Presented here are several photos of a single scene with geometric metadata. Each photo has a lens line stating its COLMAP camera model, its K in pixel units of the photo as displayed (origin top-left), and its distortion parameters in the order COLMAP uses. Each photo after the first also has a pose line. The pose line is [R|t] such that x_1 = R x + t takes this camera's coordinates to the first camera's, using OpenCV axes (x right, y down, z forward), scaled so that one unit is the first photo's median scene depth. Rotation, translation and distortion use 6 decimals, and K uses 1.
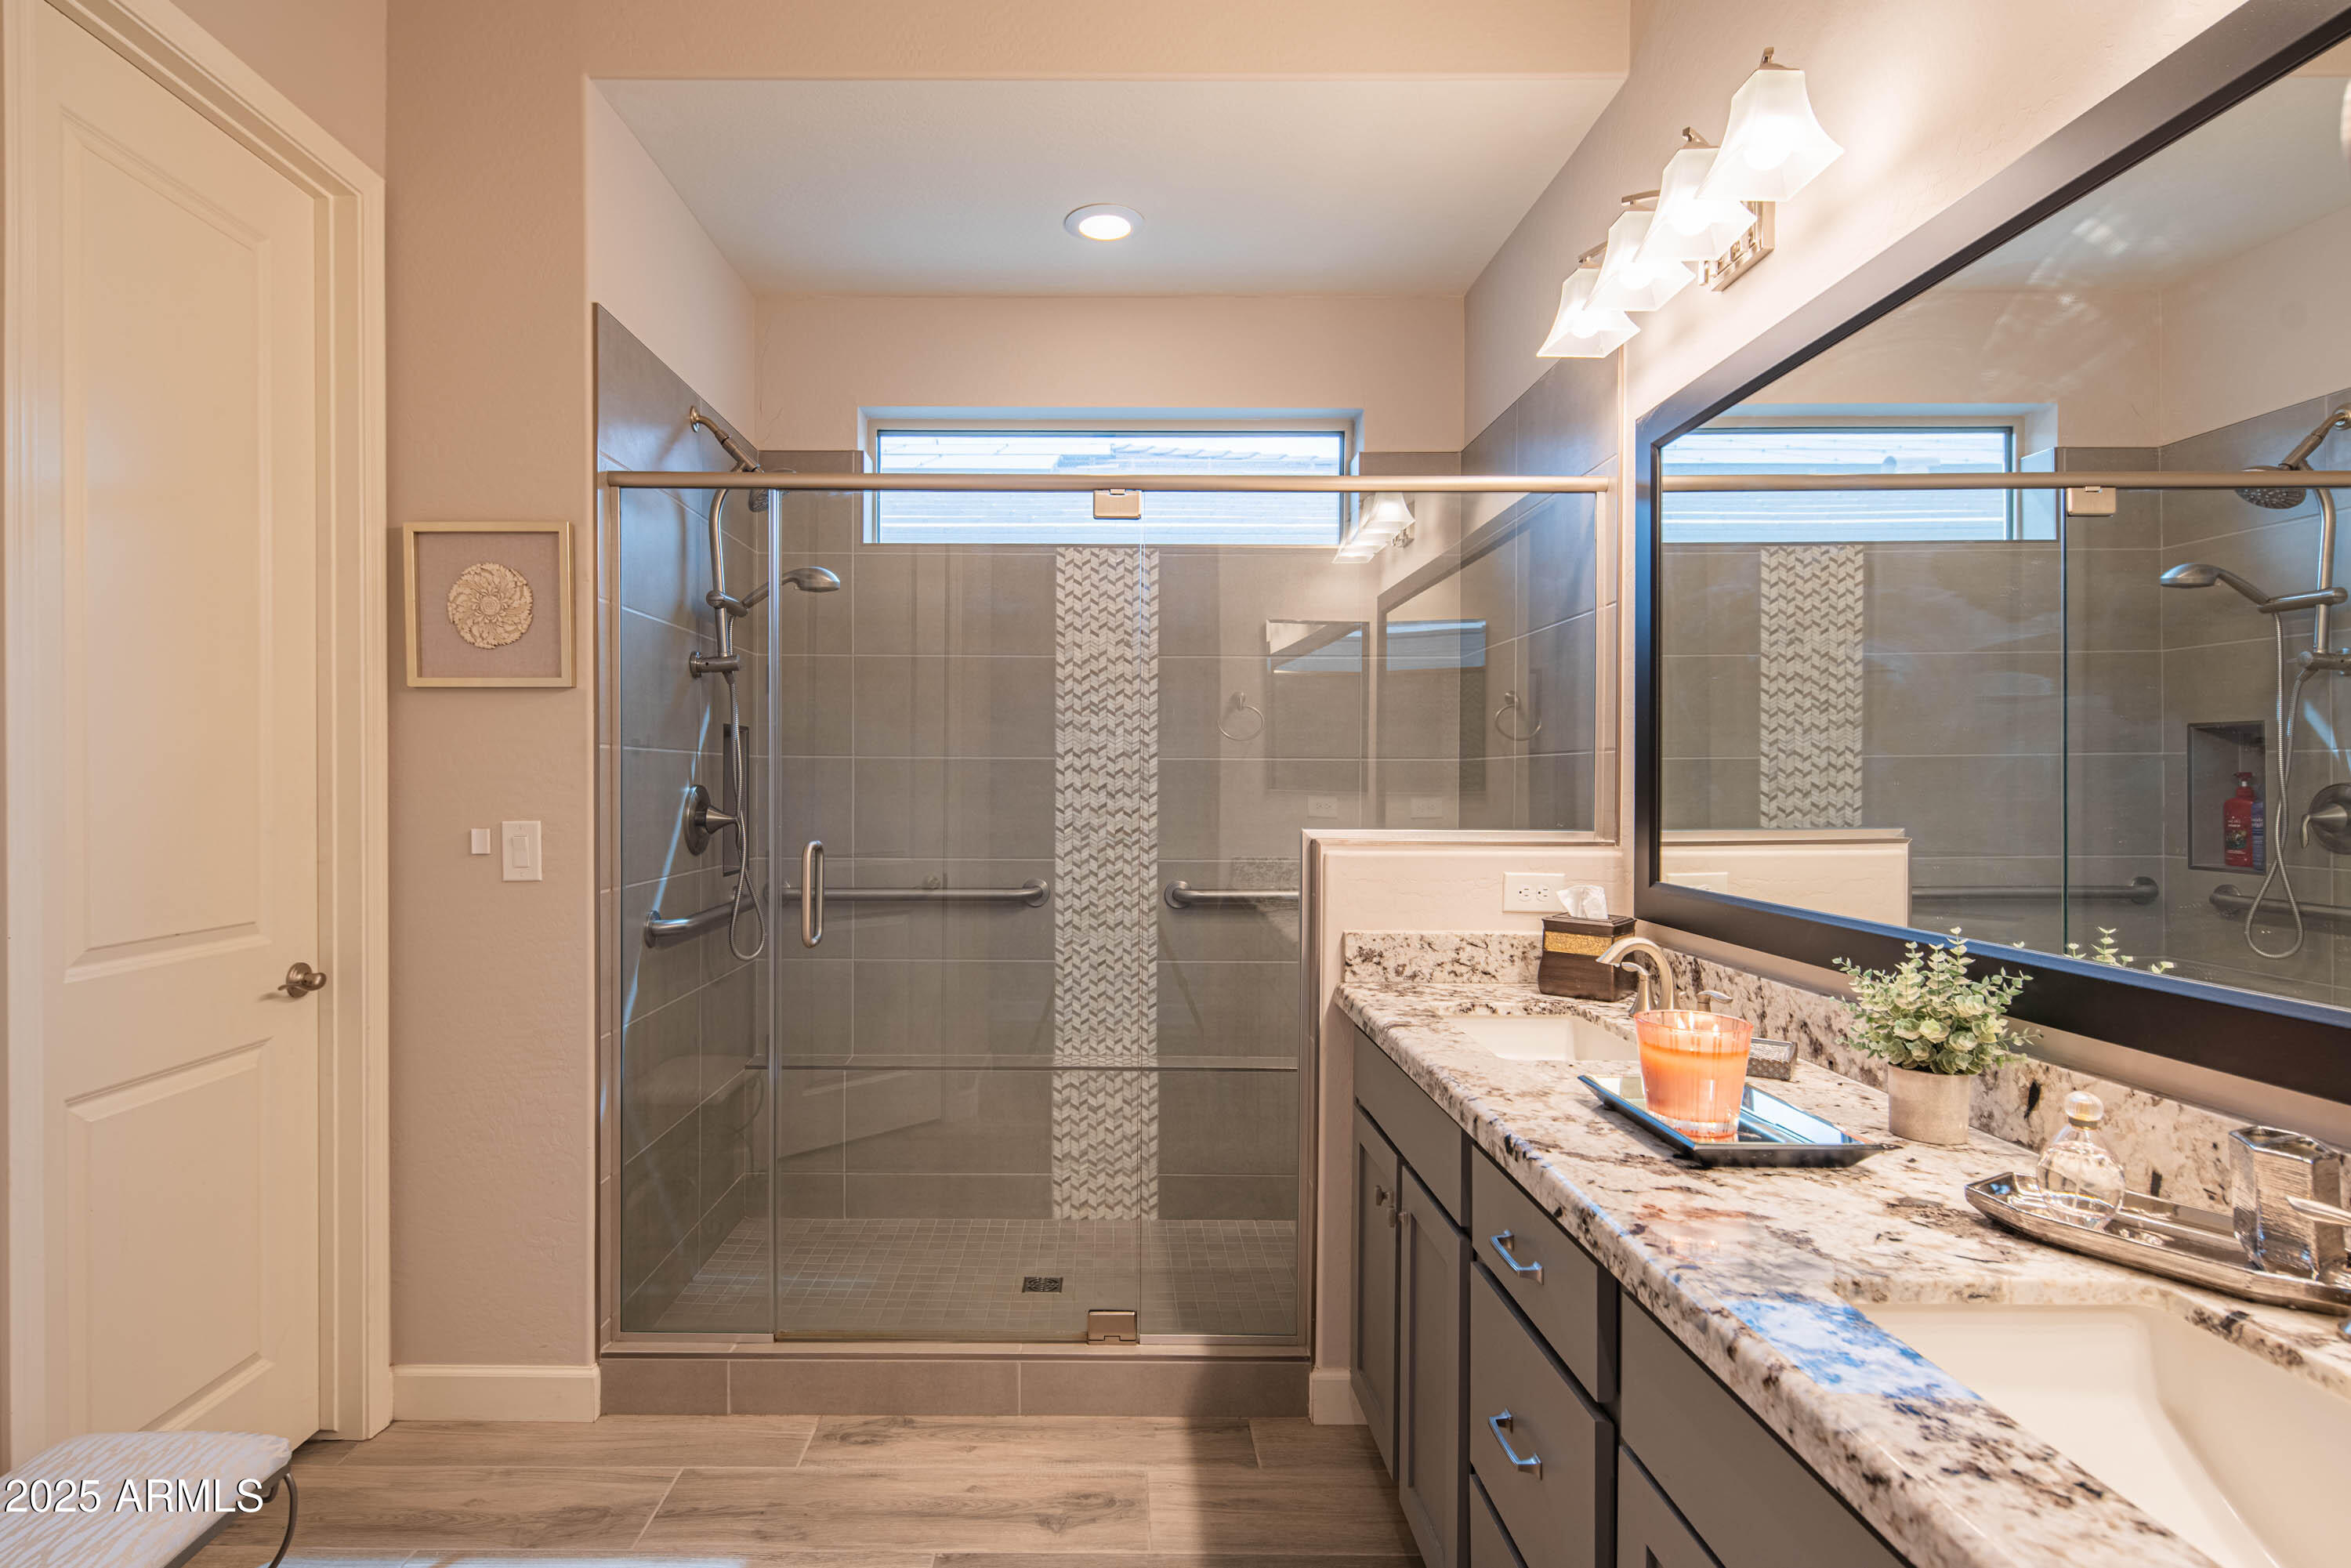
lens RADIAL K [[1202.4, 0, 1103.3], [0, 1202.4, 790.8], [0, 0, 1]] dist [0.000653, -0.001261]
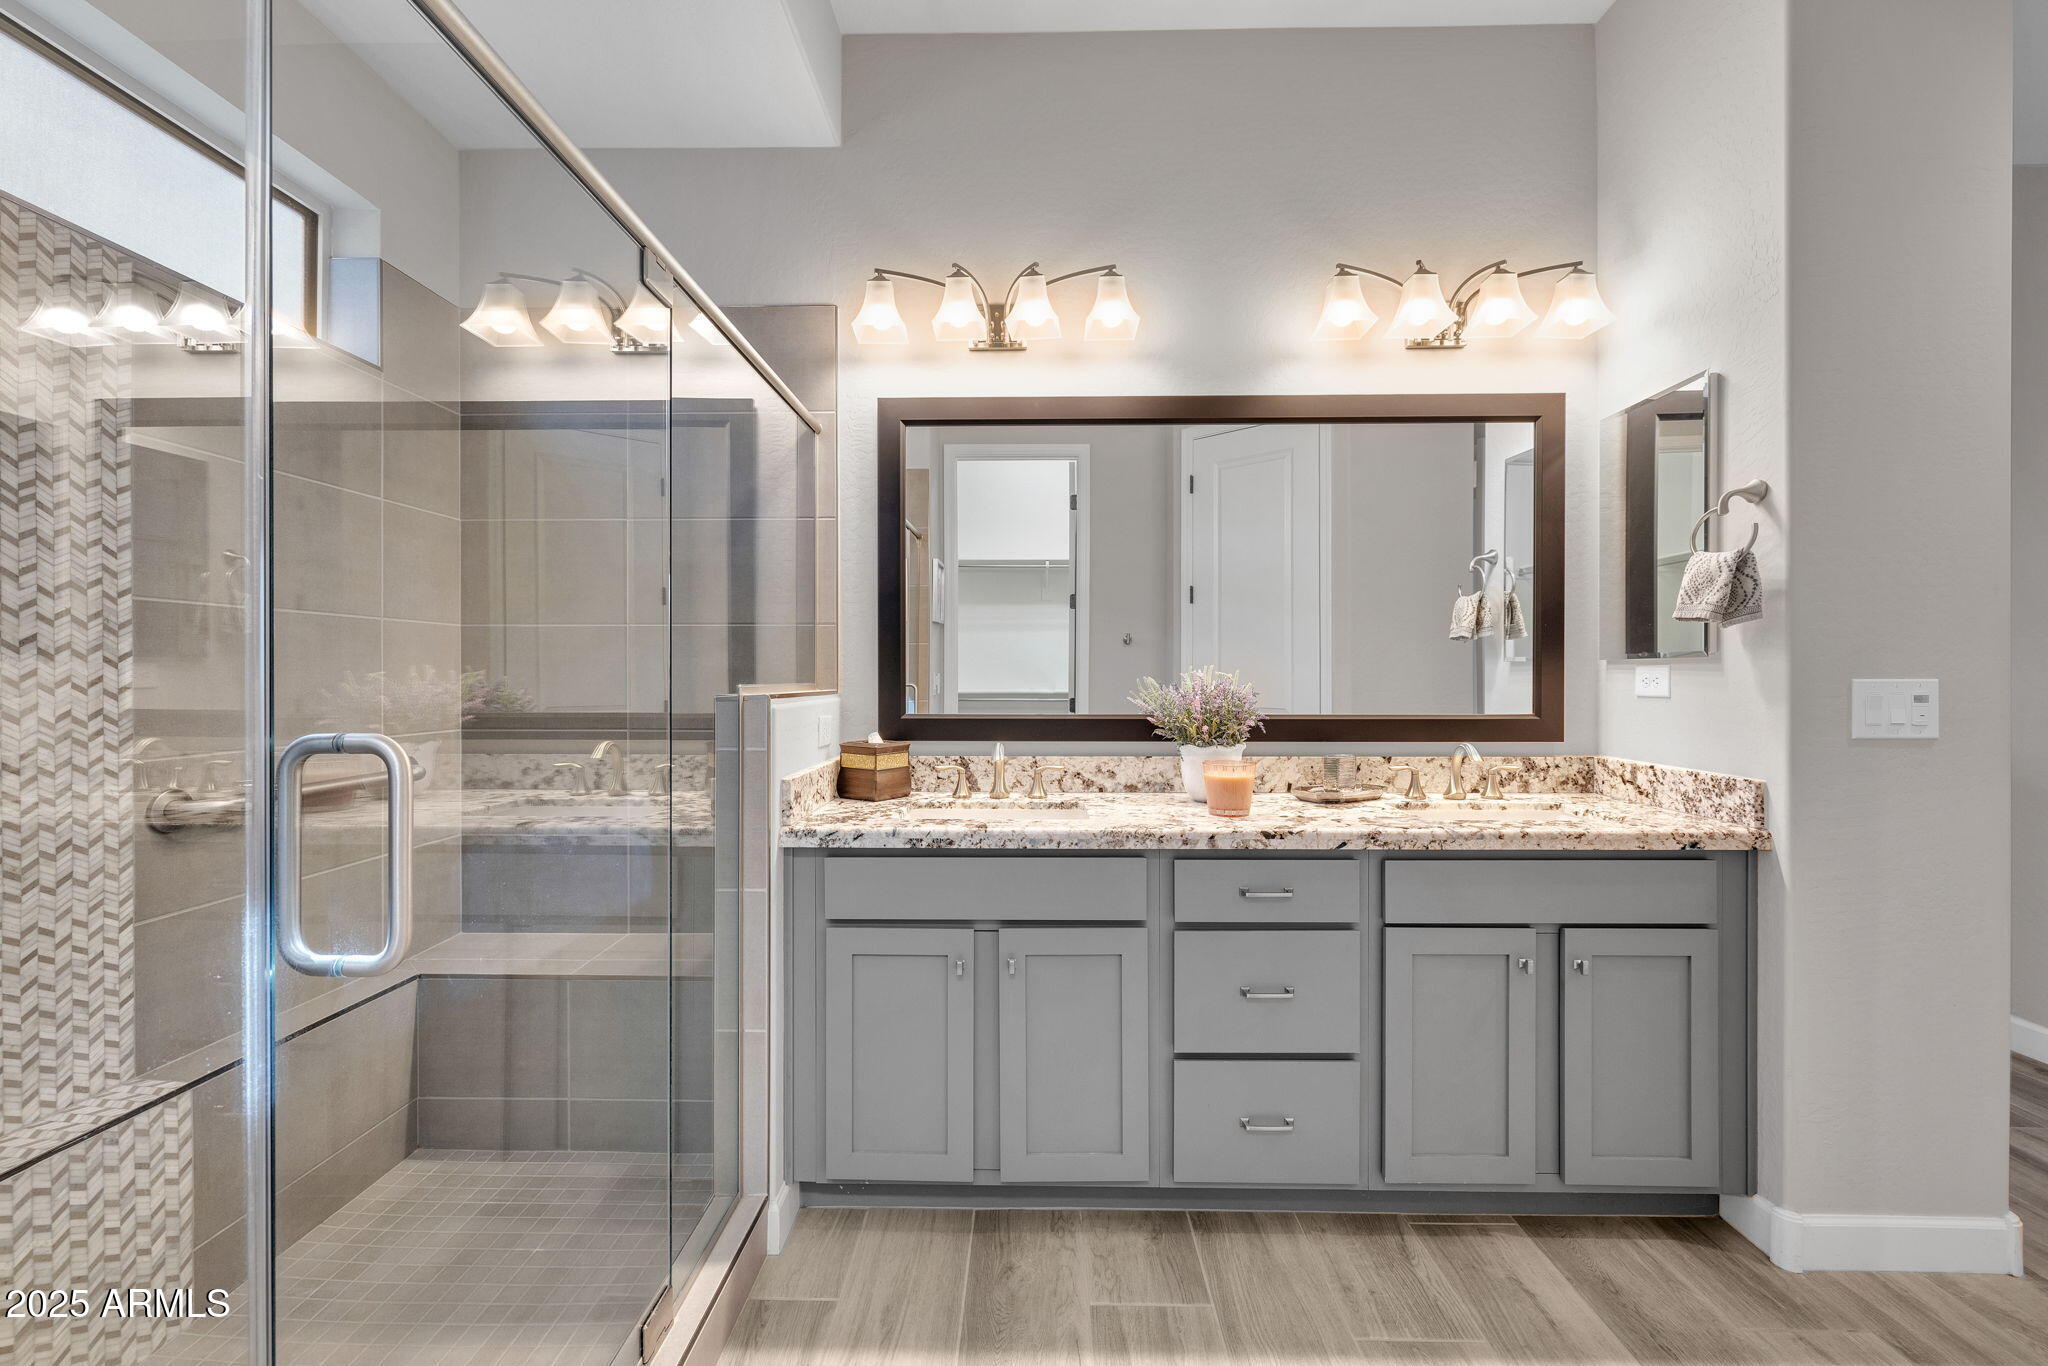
lens RADIAL K [[856.3, 0, 1027.4], [0, 856.3, 673.8], [0, 0, 1]] dist [0.000260, -0.000550]
pose [[0.012213, -0.004989, 0.999913, -0.422440], [0.008362, 0.999953, 0.004887, 0.015471], [-0.999890, 0.008302, 0.012254, 0.577827]]
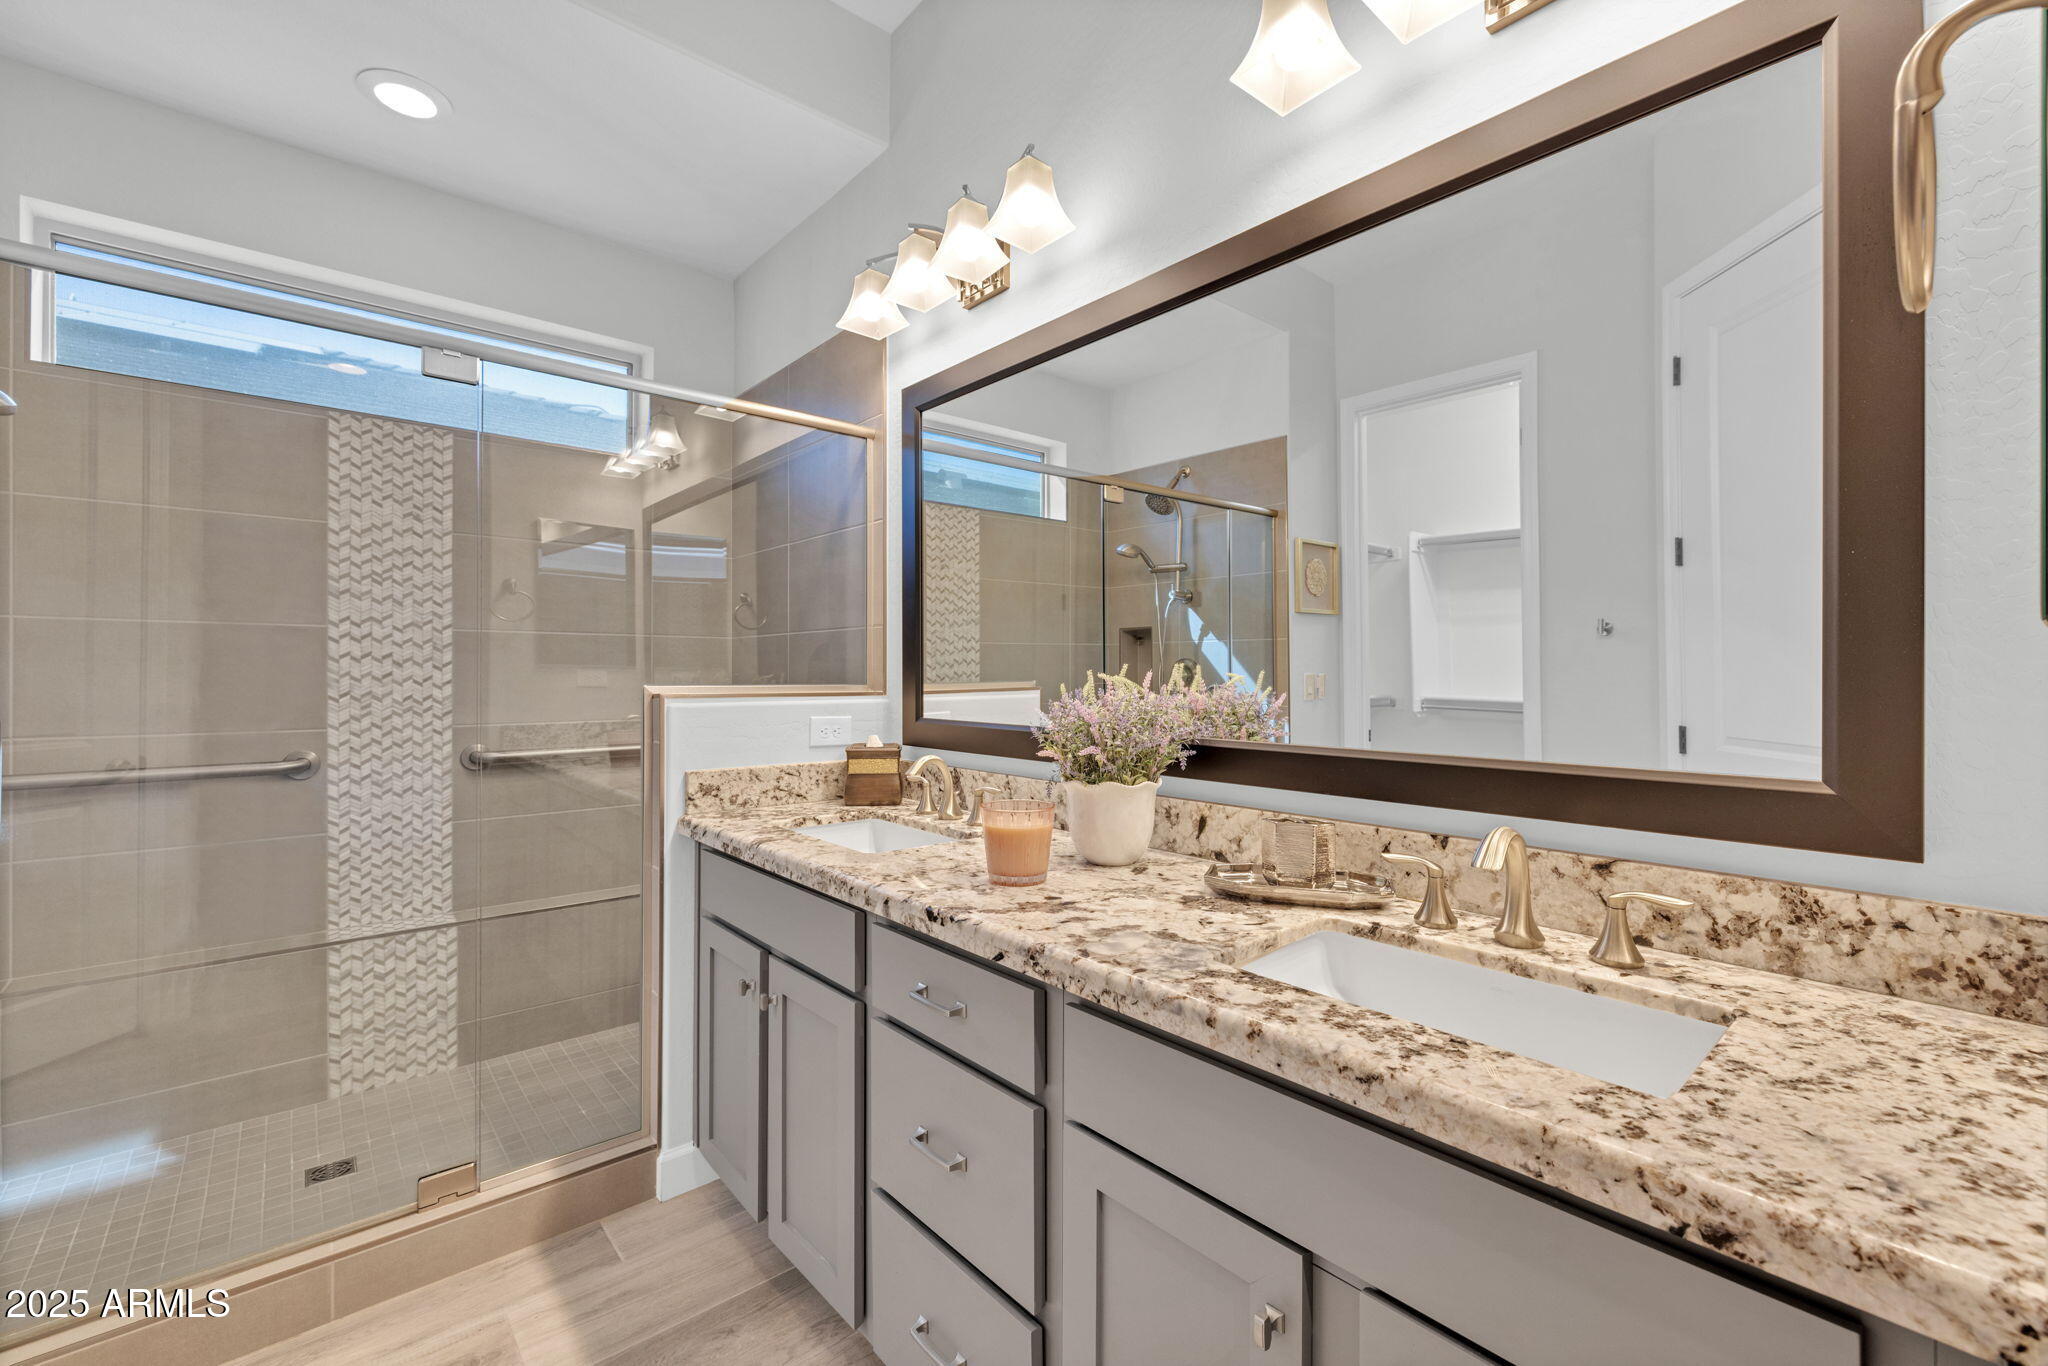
lens RADIAL K [[856.3, 0, 1027.4], [0, 856.3, 673.8], [0, 0, 1]] dist [0.000260, -0.000550]
pose [[0.753418, -0.001869, 0.657539, -0.074459], [0.006917, 0.999963, -0.005083, 0.020849], [-0.657505, 0.008378, 0.753404, 0.110545]]
